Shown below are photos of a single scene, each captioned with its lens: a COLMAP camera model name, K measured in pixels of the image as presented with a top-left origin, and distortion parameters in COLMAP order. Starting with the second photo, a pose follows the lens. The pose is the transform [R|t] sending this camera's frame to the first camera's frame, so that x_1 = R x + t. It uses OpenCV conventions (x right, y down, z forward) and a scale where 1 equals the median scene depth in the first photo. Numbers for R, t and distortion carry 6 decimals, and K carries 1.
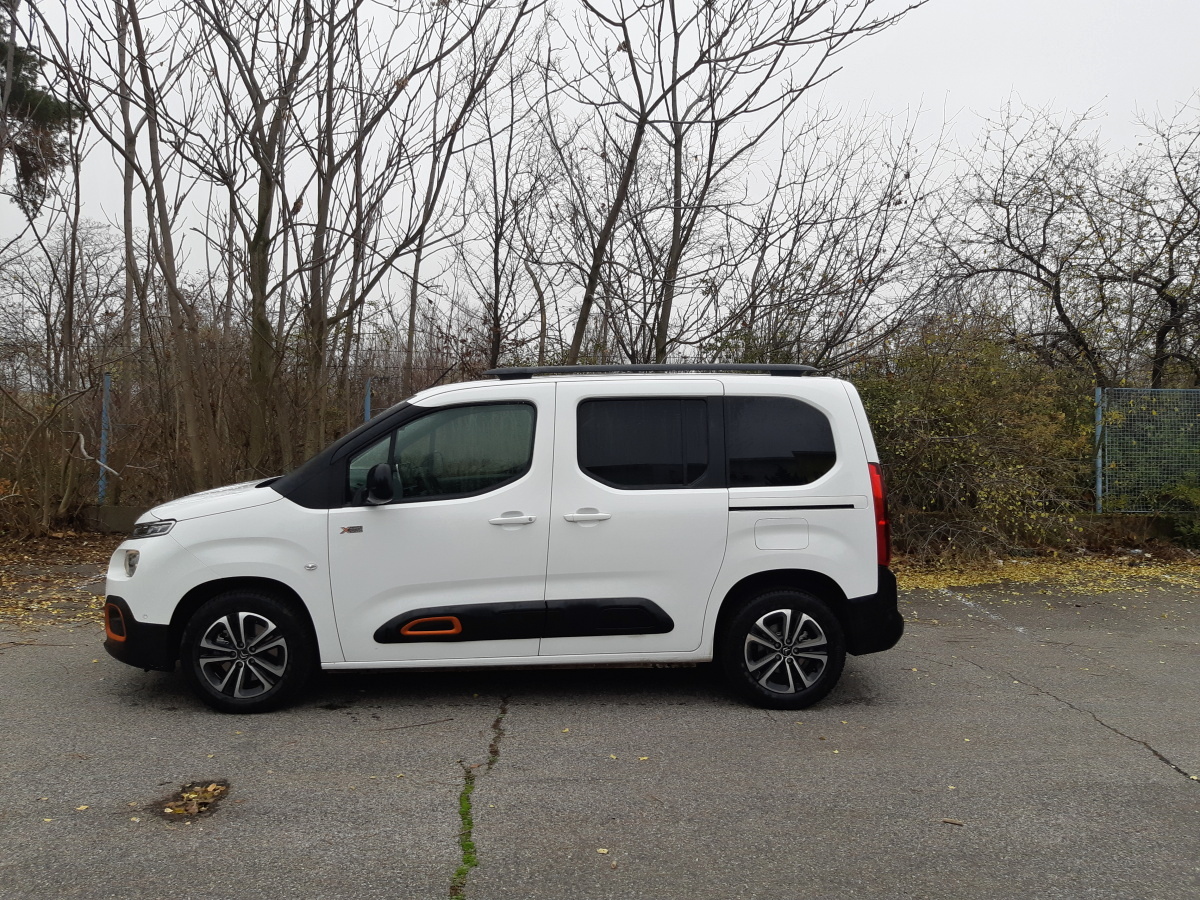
lens RADIAL K [[934.9, 0, 590.6], [0, 934.9, 453.5], [0, 0, 1]] dist [0.040927, -0.095224]
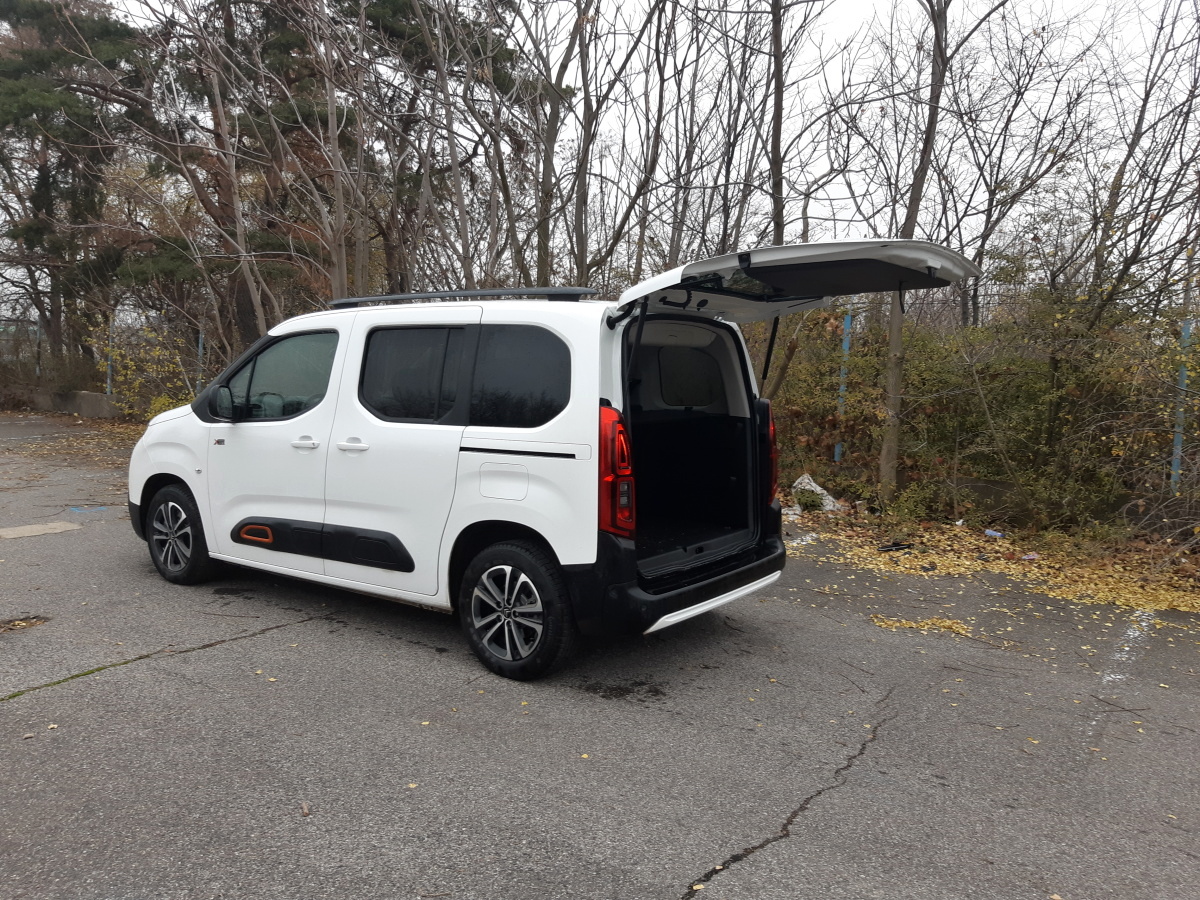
lens RADIAL K [[934.9, 0, 598.8], [0, 934.9, 454.8], [0, 0, 1]] dist [0.040927, -0.095224]
pose [[0.785652, 0.075224, -0.614079, 0.794990], [-0.038114, 0.996580, 0.073317, -0.006875], [0.617494, -0.034196, 0.785832, 0.354364]]
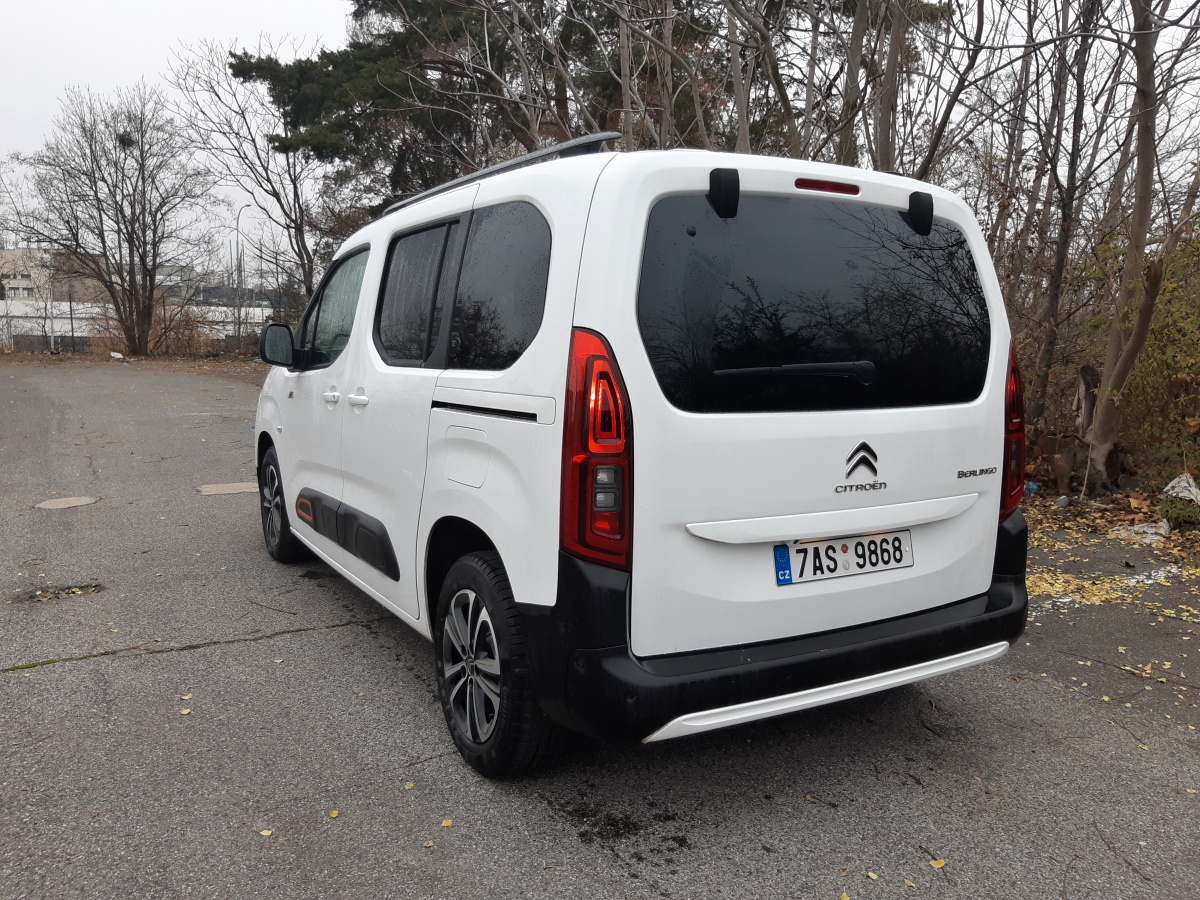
lens RADIAL K [[934.9, 0, 599.9], [0, 934.9, 452.8], [0, 0, 1]] dist [0.040927, -0.095224]
pose [[0.463357, 0.116971, -0.878418, 0.707396], [-0.042153, 0.993038, 0.109998, 0.019650], [0.885169, -0.013940, 0.465061, 0.793667]]
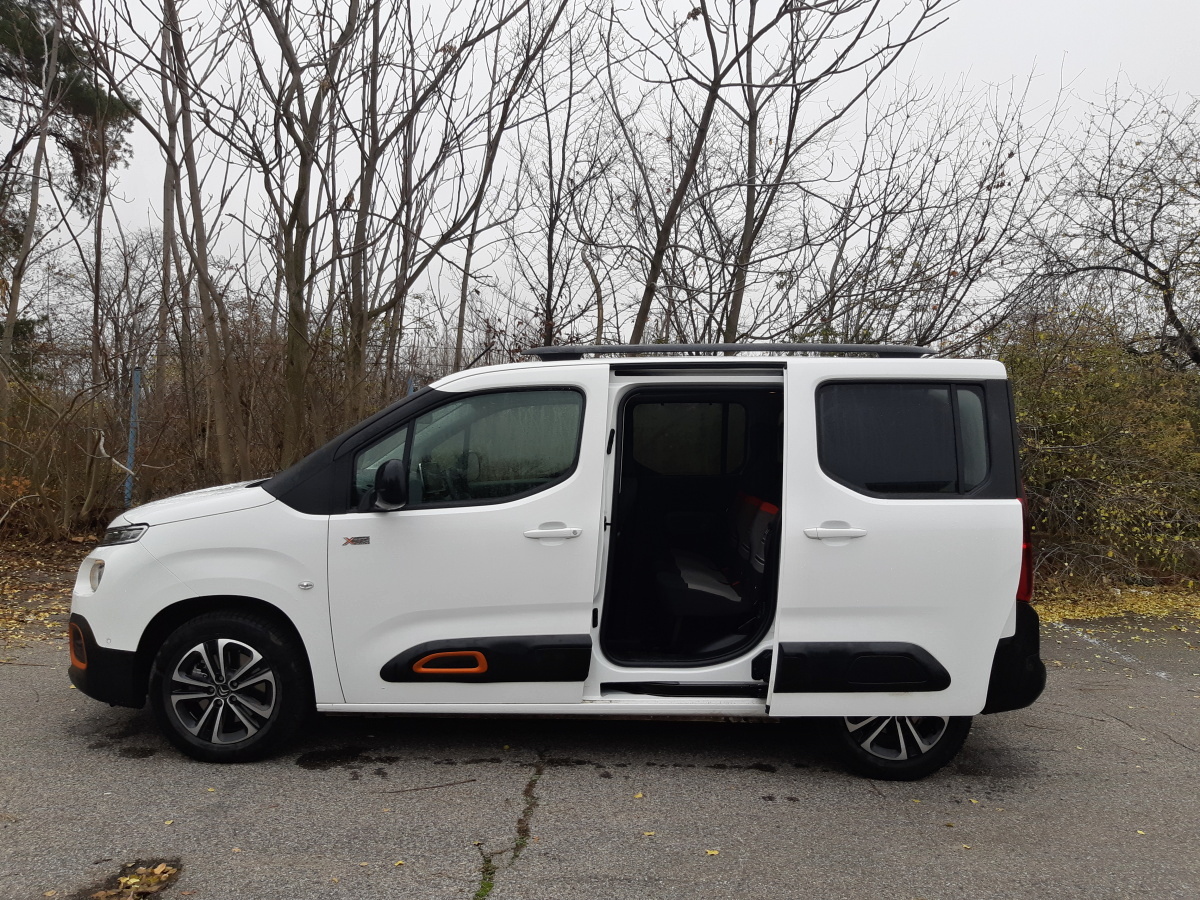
lens RADIAL K [[934.9, 0, 592.3], [0, 934.9, 466.4], [0, 0, 1]] dist [0.040927, -0.095224]
pose [[0.998070, 0.015481, -0.060130, -0.002978], [-0.015473, 0.999880, 0.000601, 0.012466], [0.060132, 0.000330, 0.998190, 0.193603]]
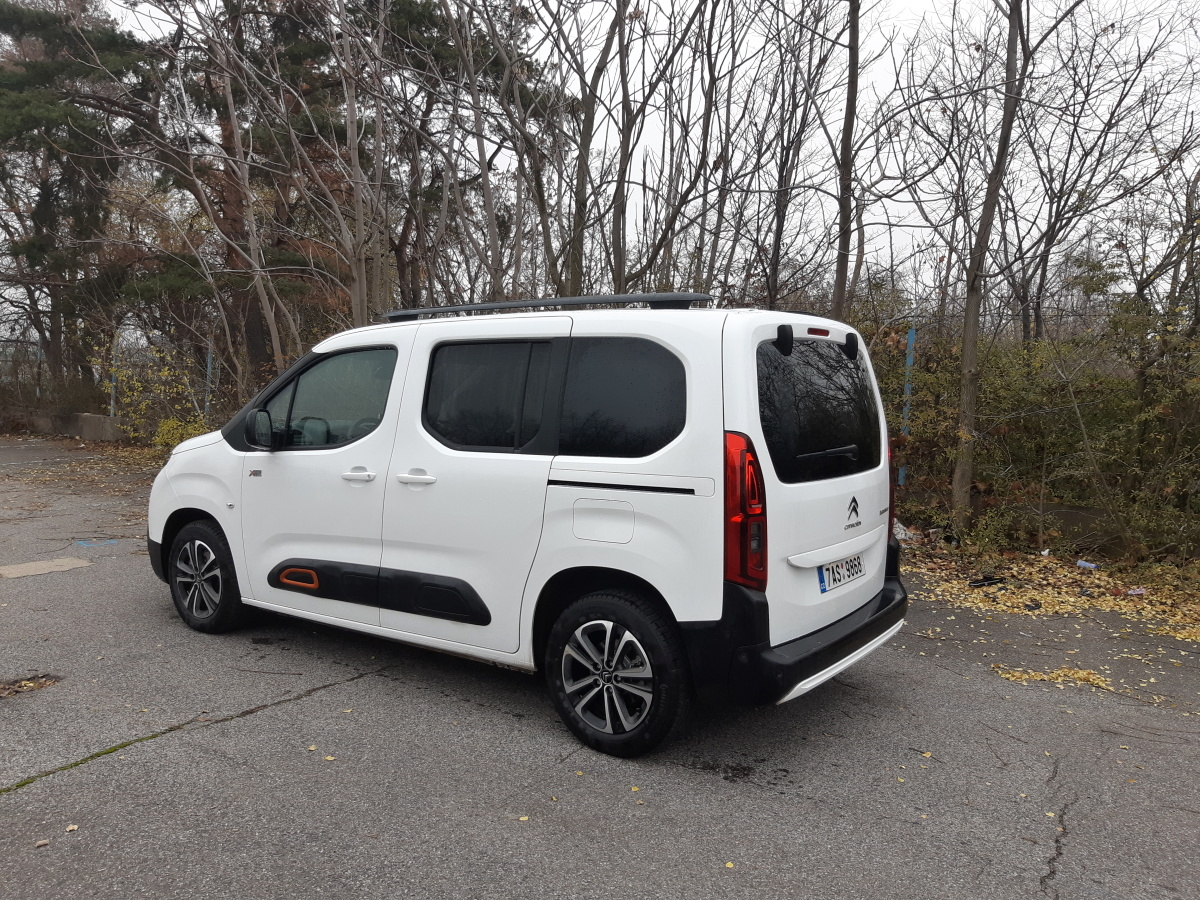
lens RADIAL K [[934.9, 0, 598.5], [0, 934.9, 448.3], [0, 0, 1]] dist [0.040927, -0.095224]
pose [[0.787887, 0.054900, -0.613368, 0.641517], [-0.032970, 0.998350, 0.047007, -0.006997], [0.614937, -0.016813, 0.788397, 0.398911]]
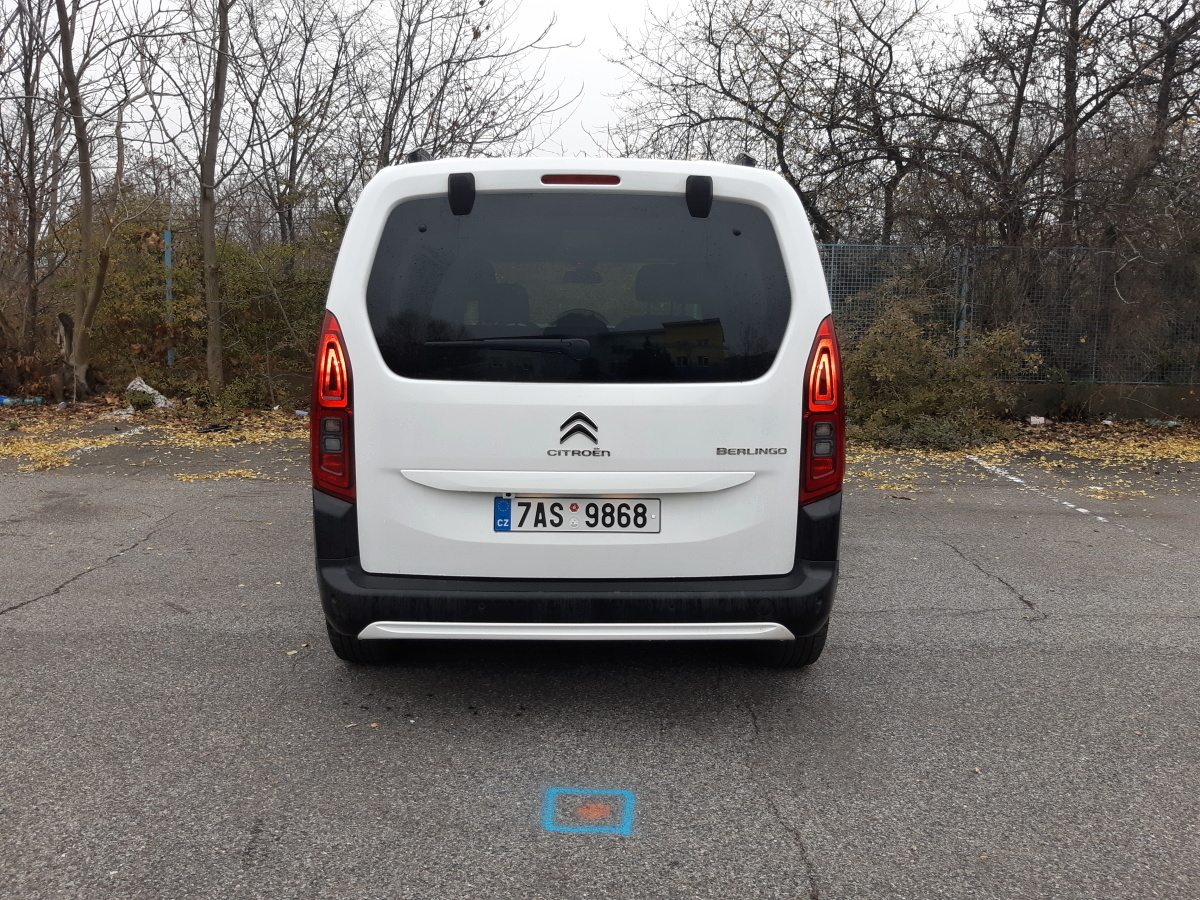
lens RADIAL K [[934.9, 0, 590.3], [0, 934.9, 448.1], [0, 0, 1]] dist [0.040927, -0.095224]
pose [[0.998365, 0.016550, -0.054707, 1.056243], [-0.009628, 0.992179, 0.124455, 0.040273], [0.056339, -0.123725, 0.990716, 0.109765]]
